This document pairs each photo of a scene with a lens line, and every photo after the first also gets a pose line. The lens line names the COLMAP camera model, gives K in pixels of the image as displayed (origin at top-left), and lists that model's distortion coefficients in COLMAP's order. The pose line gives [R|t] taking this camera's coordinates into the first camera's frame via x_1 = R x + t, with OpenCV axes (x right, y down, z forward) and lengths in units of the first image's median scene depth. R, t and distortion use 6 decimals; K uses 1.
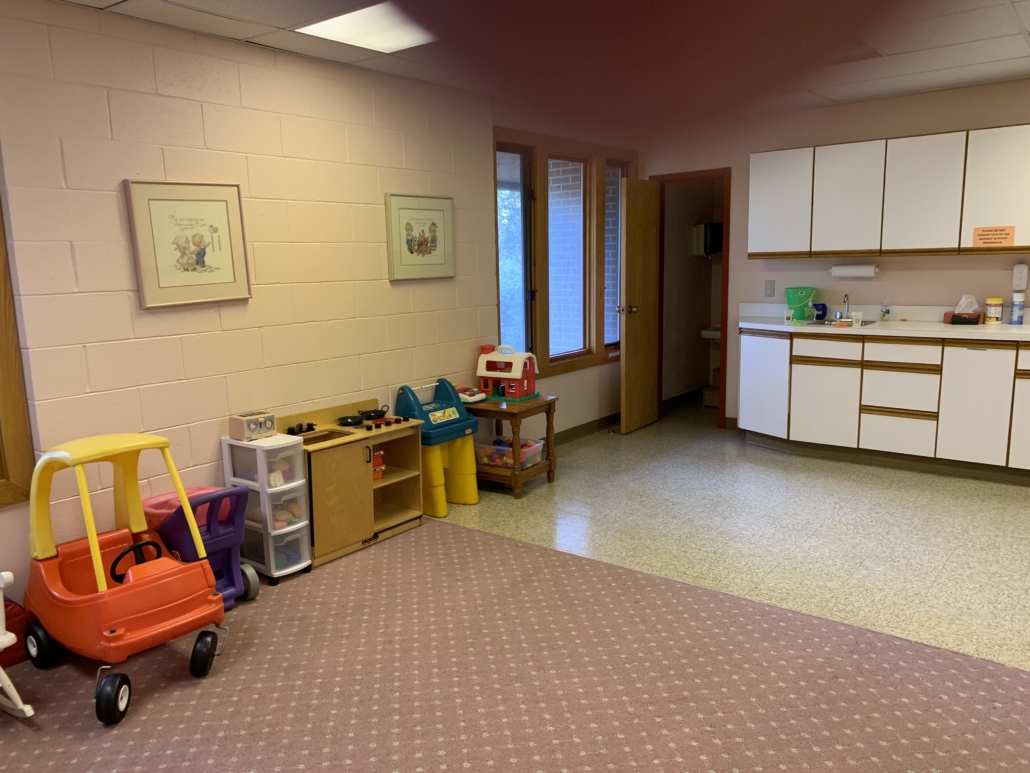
lens RADIAL K [[783.9, 0, 514.9], [0, 783.9, 386.0], [0, 0, 1]] dist [0.010012, 0.002143]
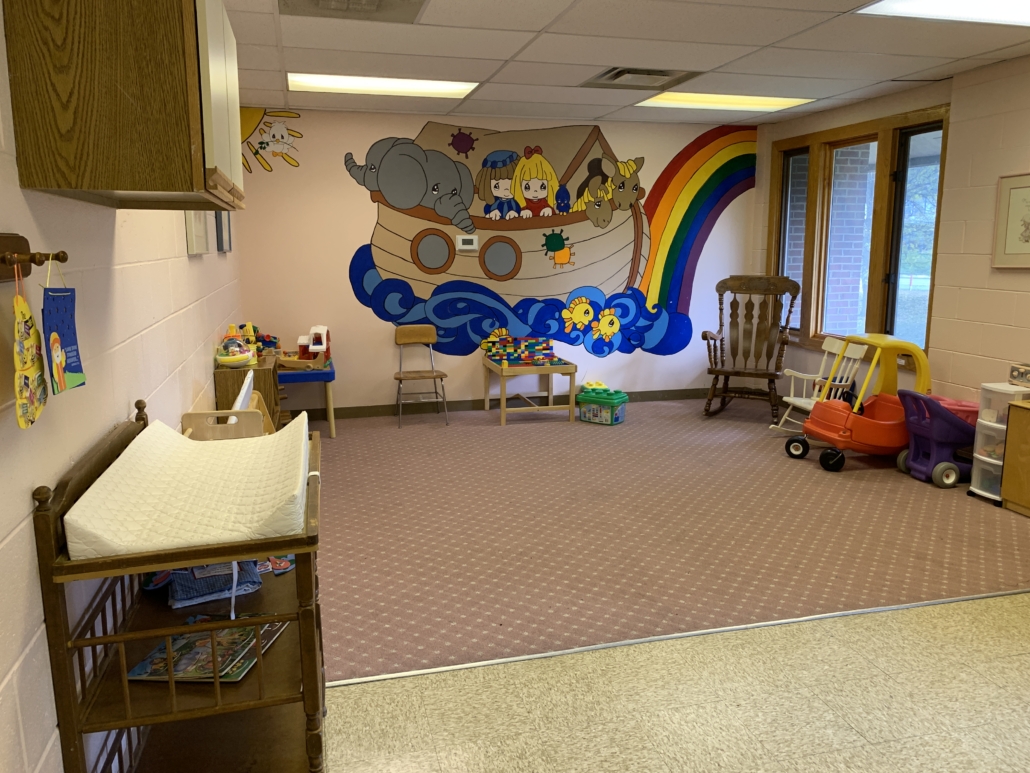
lens RADIAL K [[783.9, 0, 515.2], [0, 783.9, 383.9], [0, 0, 1]] dist [0.010012, 0.002143]
pose [[-0.605151, 0.172596, -0.777176, 1.083082], [-0.107947, 0.949411, 0.294899, -0.208746], [0.788758, 0.262353, -0.555906, 1.082305]]
